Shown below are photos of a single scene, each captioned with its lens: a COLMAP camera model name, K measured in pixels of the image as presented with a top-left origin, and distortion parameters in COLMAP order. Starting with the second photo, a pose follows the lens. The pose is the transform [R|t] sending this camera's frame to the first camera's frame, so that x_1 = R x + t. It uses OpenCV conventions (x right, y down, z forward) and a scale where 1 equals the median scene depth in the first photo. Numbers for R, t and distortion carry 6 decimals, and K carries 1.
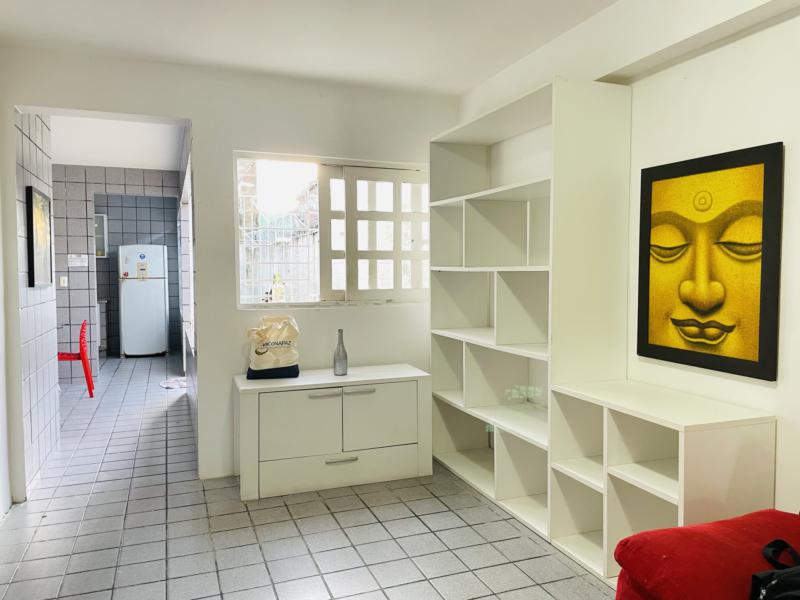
lens RADIAL K [[603.0, 0, 404.7], [0, 603.0, 299.0], [0, 0, 1]] dist [0.044368, -0.002996]
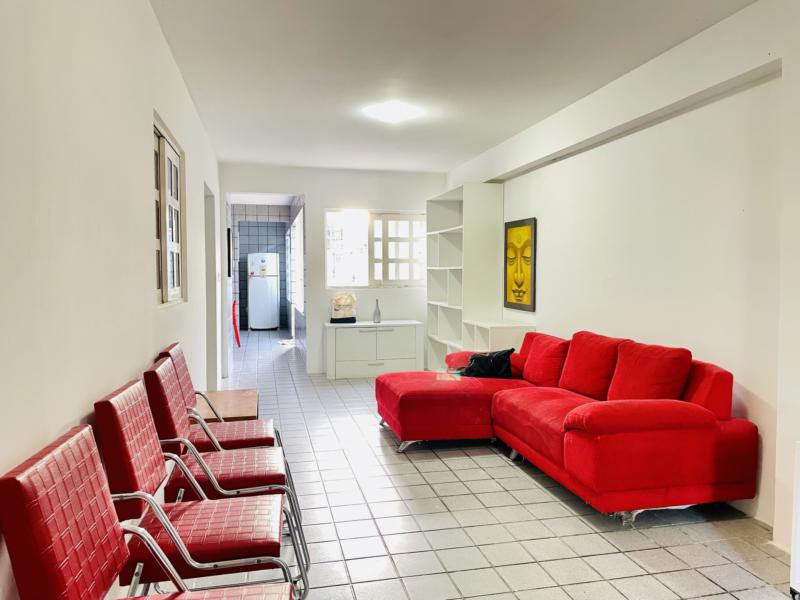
lens RADIAL K [[603.0, 0, 398.2], [0, 603.0, 301.3], [0, 0, 1]] dist [0.044368, -0.002996]
pose [[0.988739, 0.008078, -0.149431, 0.230789], [-0.008038, 0.999967, 0.000872, 0.050067], [0.149433, 0.000339, 0.988772, -0.835530]]
